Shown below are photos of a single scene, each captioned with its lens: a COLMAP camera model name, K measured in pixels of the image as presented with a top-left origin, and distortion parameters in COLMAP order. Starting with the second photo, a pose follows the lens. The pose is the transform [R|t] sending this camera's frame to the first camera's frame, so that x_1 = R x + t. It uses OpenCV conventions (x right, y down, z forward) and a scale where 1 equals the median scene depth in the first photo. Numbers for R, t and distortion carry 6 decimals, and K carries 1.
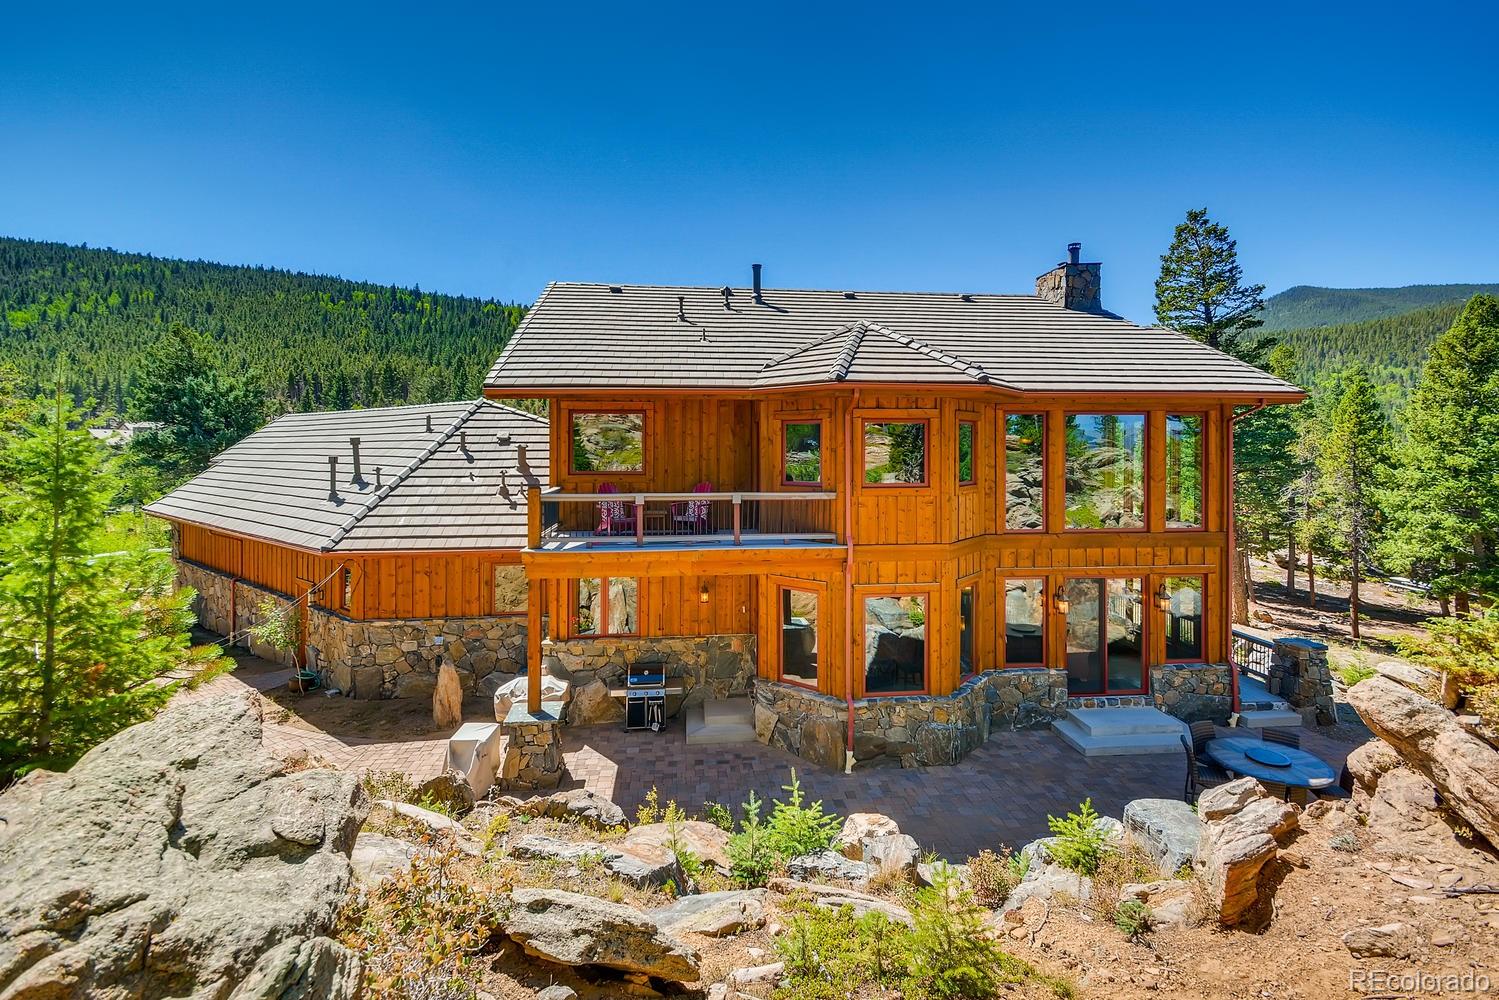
lens RADIAL K [[662.1, 0, 749.5], [0, 662.1, 500.0], [0, 0, 1]] dist [0.001835, -0.012895]
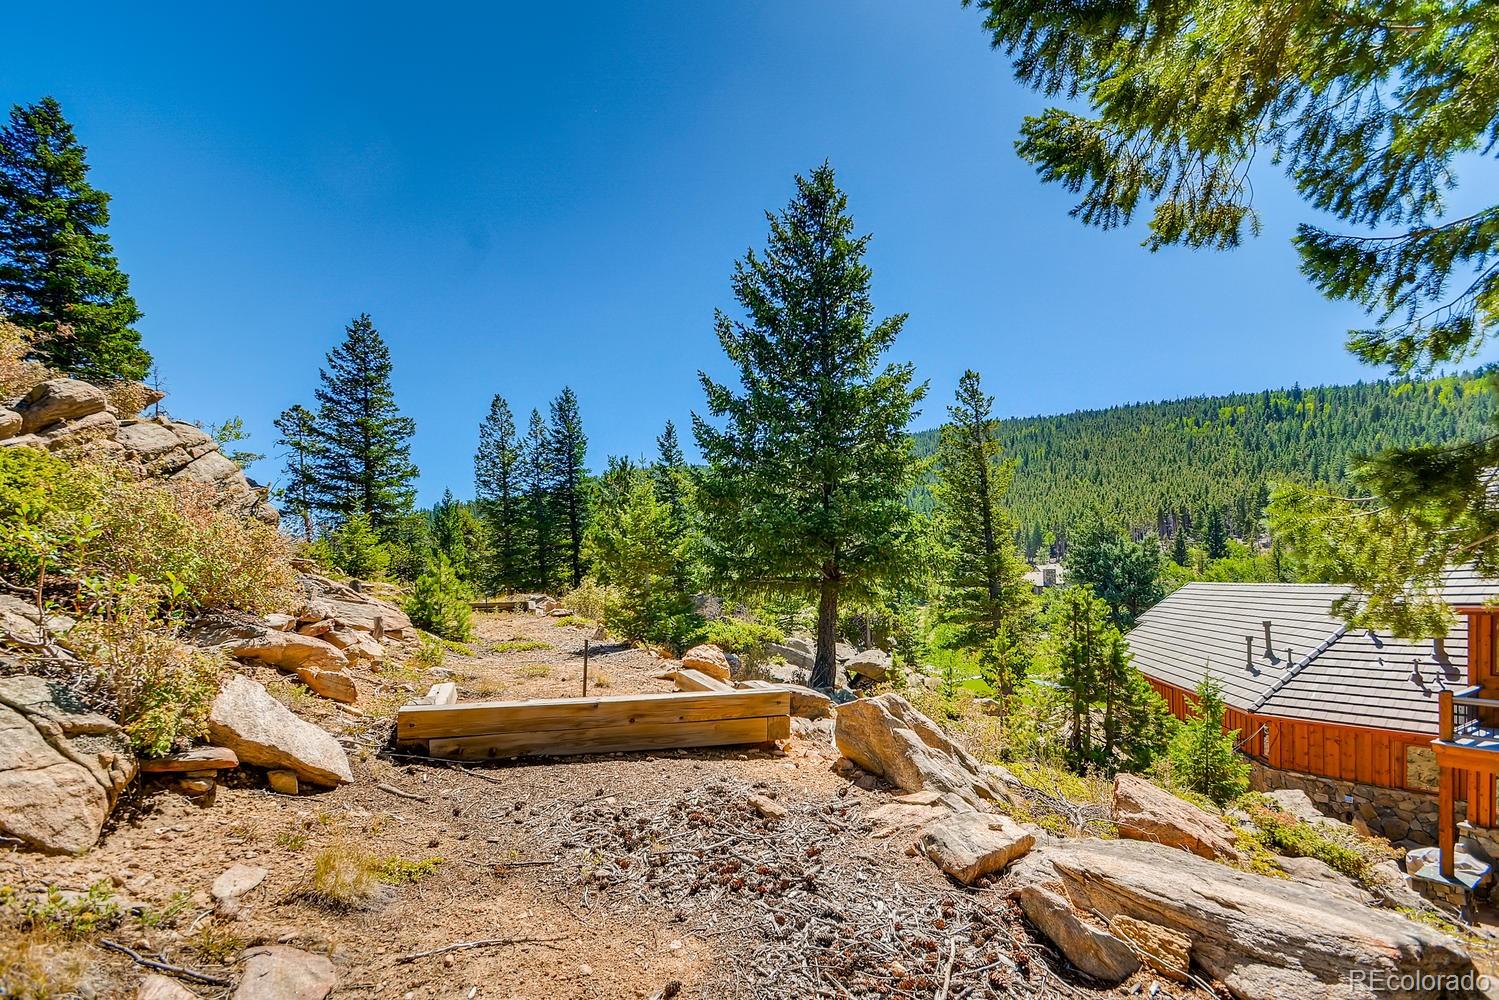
lens RADIAL K [[722.6, 0, 748.8], [0, 722.6, 567.7], [0, 0, 1]] dist [0.002913, -0.000826]
pose [[0.445210, -0.029667, -0.894934, 0.226568], [-0.043360, 0.997564, -0.054640, -0.085577], [0.894376, 0.063131, 0.442839, -0.562034]]
